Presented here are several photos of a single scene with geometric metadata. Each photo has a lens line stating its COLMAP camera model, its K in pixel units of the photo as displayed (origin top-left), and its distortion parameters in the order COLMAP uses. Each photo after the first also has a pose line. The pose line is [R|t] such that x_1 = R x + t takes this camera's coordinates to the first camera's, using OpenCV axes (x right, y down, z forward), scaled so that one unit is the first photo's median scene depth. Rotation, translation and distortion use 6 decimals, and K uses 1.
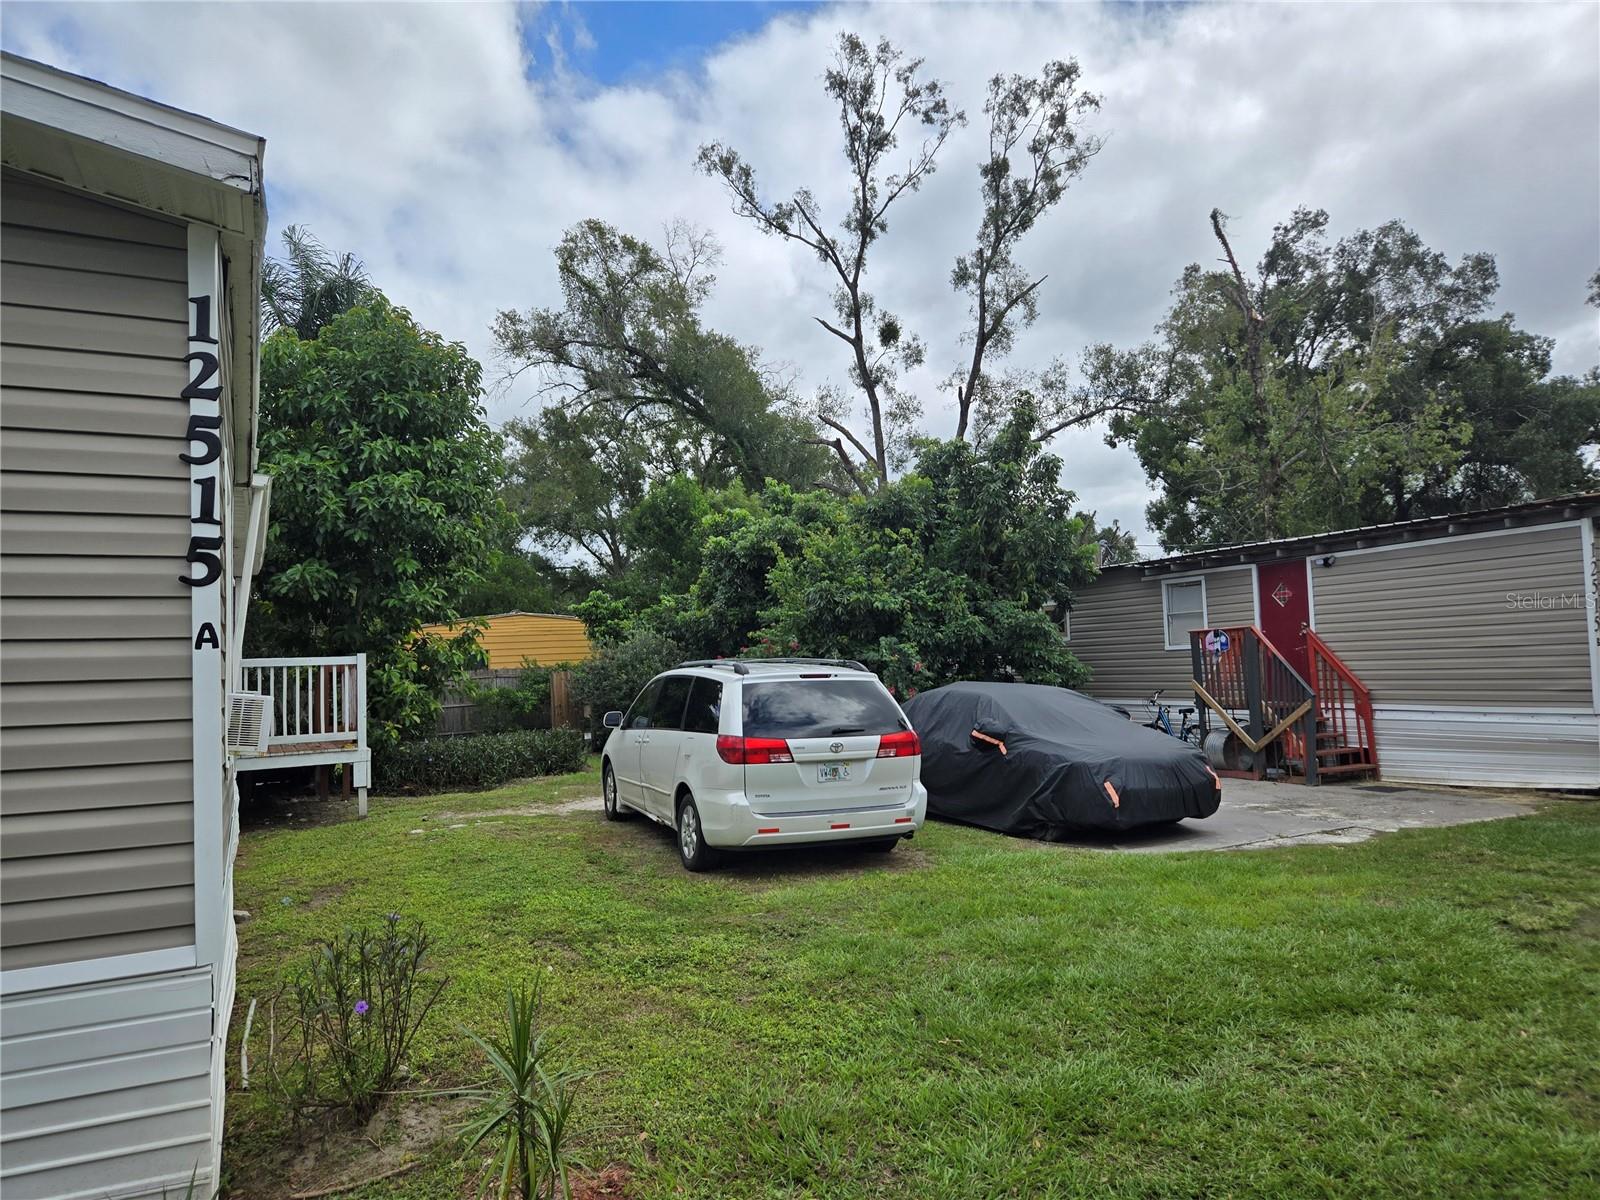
lens RADIAL K [[1064.0, 0, 811.7], [0, 1064.0, 615.0], [0, 0, 1]] dist [0.075403, -0.052039]
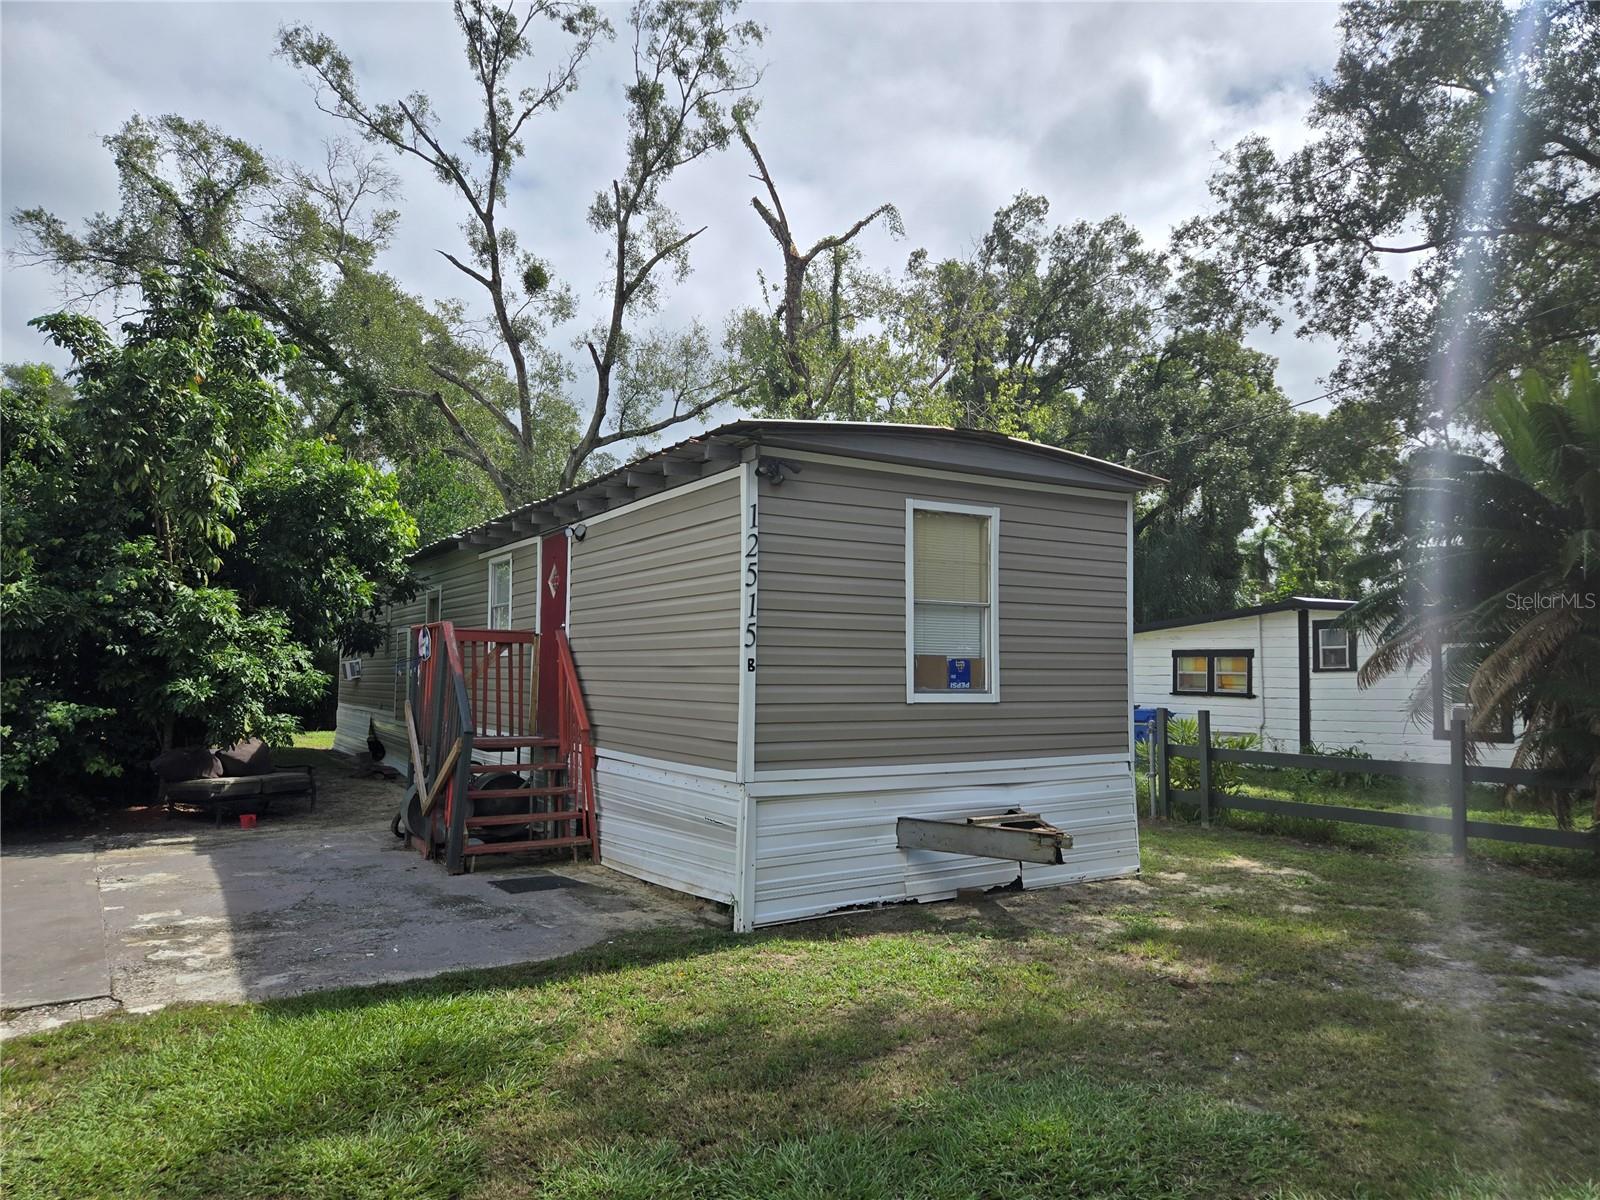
lens RADIAL K [[1064.0, 0, 810.7], [0, 1064.0, 619.6], [0, 0, 1]] dist [0.075403, -0.052039]
pose [[0.993021, 0.054230, 0.104728, 0.233620], [-0.053888, 0.998528, -0.006097, 0.000393], [-0.104904, 0.000411, 0.994482, 0.135176]]
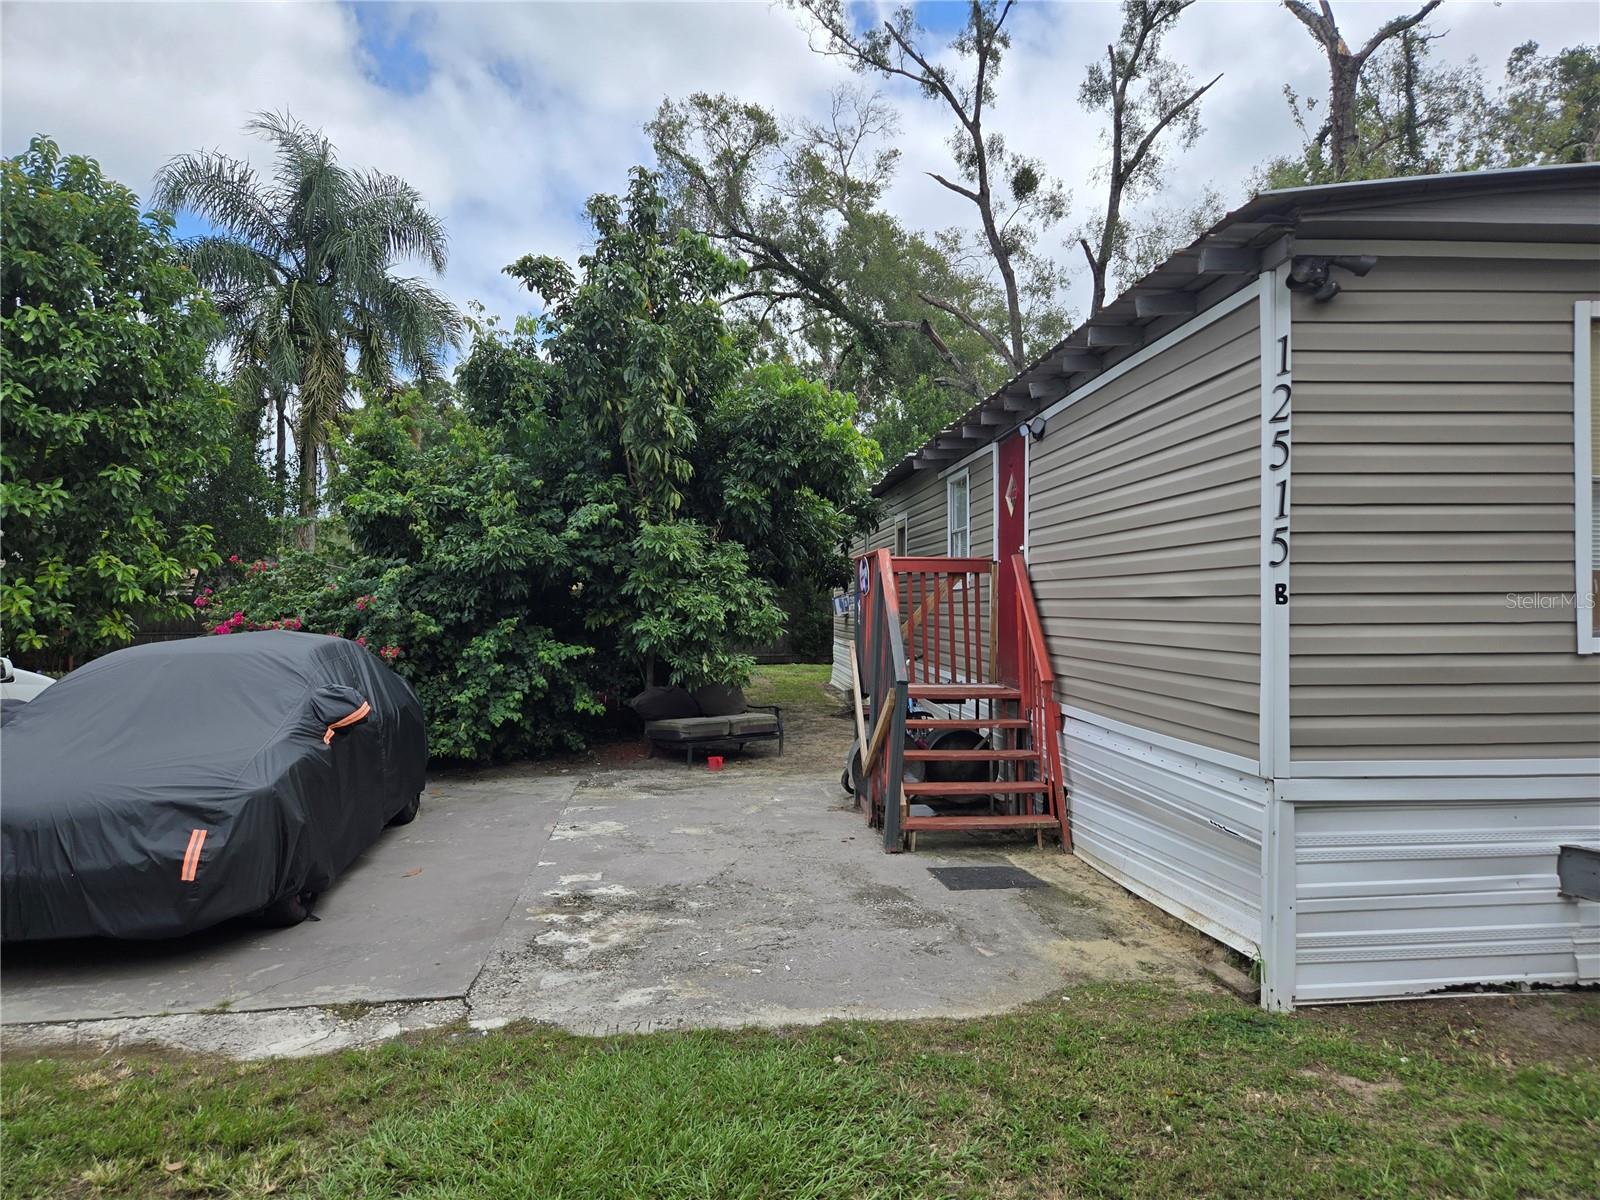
lens RADIAL K [[1064.0, 0, 808.6], [0, 1064.0, 610.7], [0, 0, 1]] dist [0.075403, -0.052039]
pose [[0.933855, 0.037016, -0.355731, 0.237142], [-0.014616, 0.997749, 0.065451, 0.002756], [0.357353, -0.055922, 0.932294, 0.196793]]
